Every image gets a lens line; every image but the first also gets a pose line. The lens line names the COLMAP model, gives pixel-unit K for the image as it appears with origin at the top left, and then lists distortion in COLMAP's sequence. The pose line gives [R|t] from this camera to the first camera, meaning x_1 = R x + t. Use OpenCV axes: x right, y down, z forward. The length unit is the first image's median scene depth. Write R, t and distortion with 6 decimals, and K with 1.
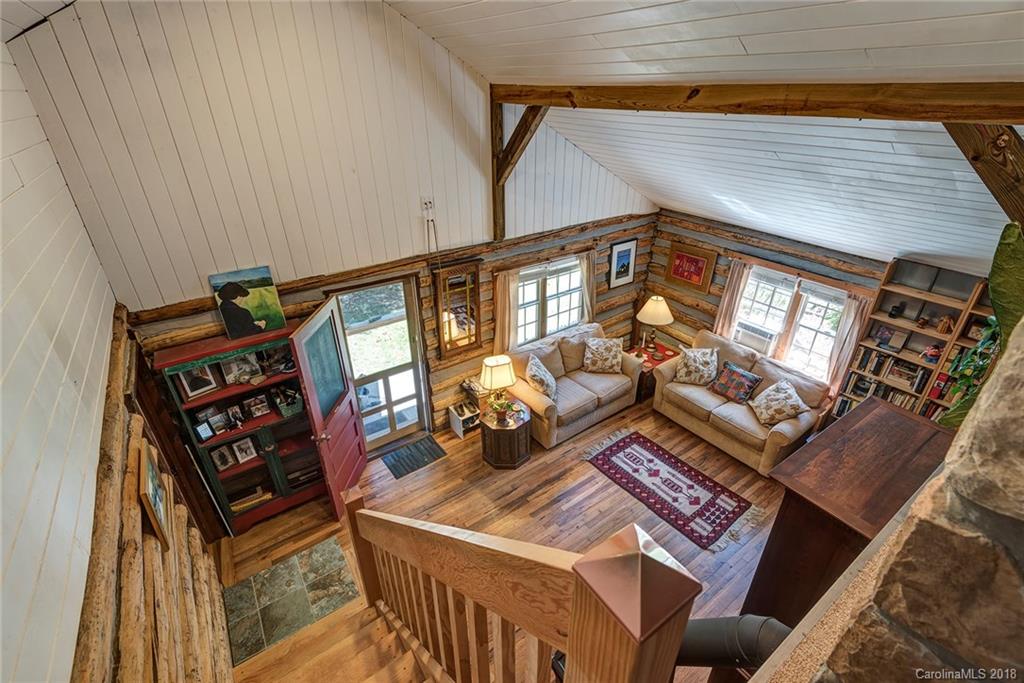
lens RADIAL K [[435.6, 0, 530.2], [0, 435.6, 387.7], [0, 0, 1]] dist [-0.038846, -0.000324]
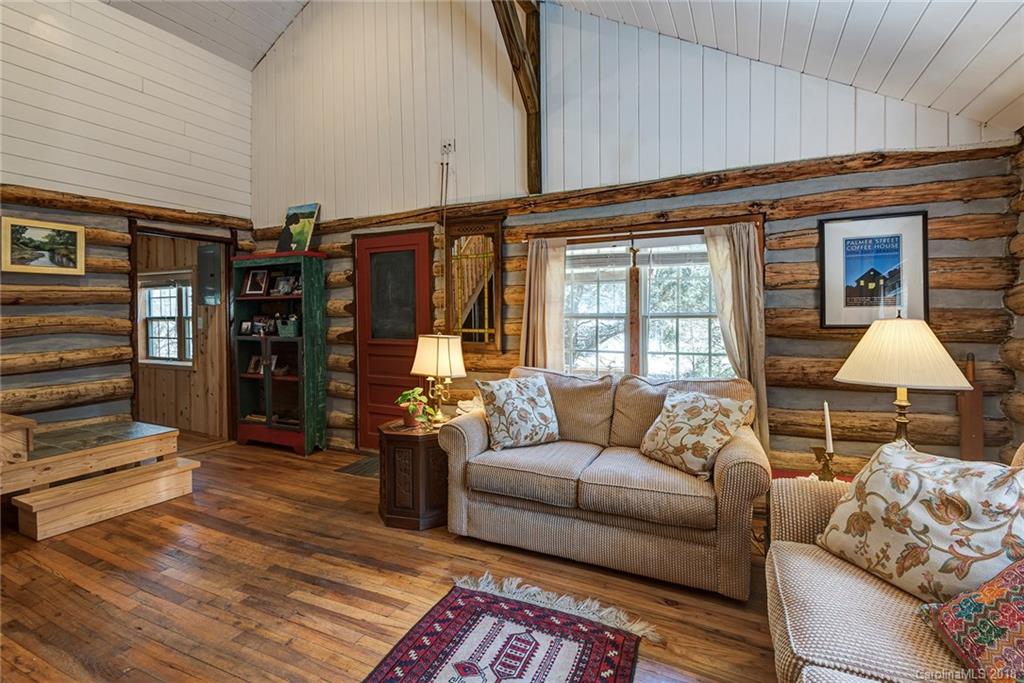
lens RADIAL K [[480.2, 0, 512.0], [0, 480.2, 341.5], [0, 0, 1]] dist [-0.001899, -0.000953]
pose [[0.465526, 0.042798, -0.883999, 0.543580], [-0.487596, 0.845974, -0.215818, 0.040055], [0.738604, 0.531503, 0.414692, 0.707169]]
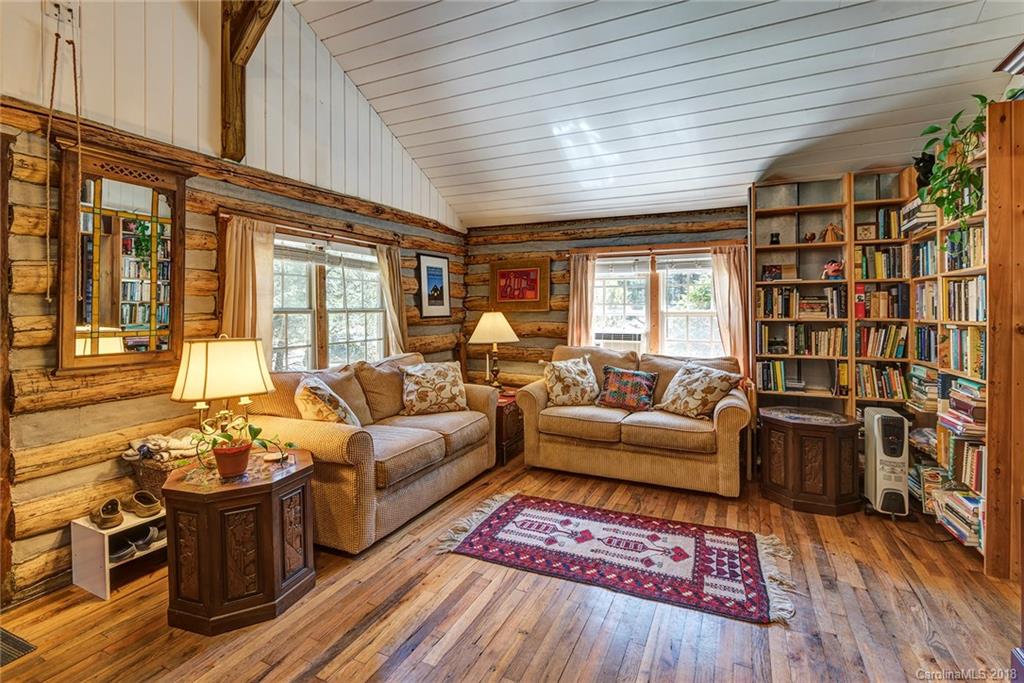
lens RADIAL K [[458.7, 0, 538.2], [0, 458.7, 329.7], [0, 0, 1]] dist [0.016200, -0.012887]
pose [[0.867802, -0.023104, 0.496373, -0.027107], [0.277927, 0.850629, -0.446304, 0.206201], [-0.411917, 0.525259, 0.744599, 0.457291]]
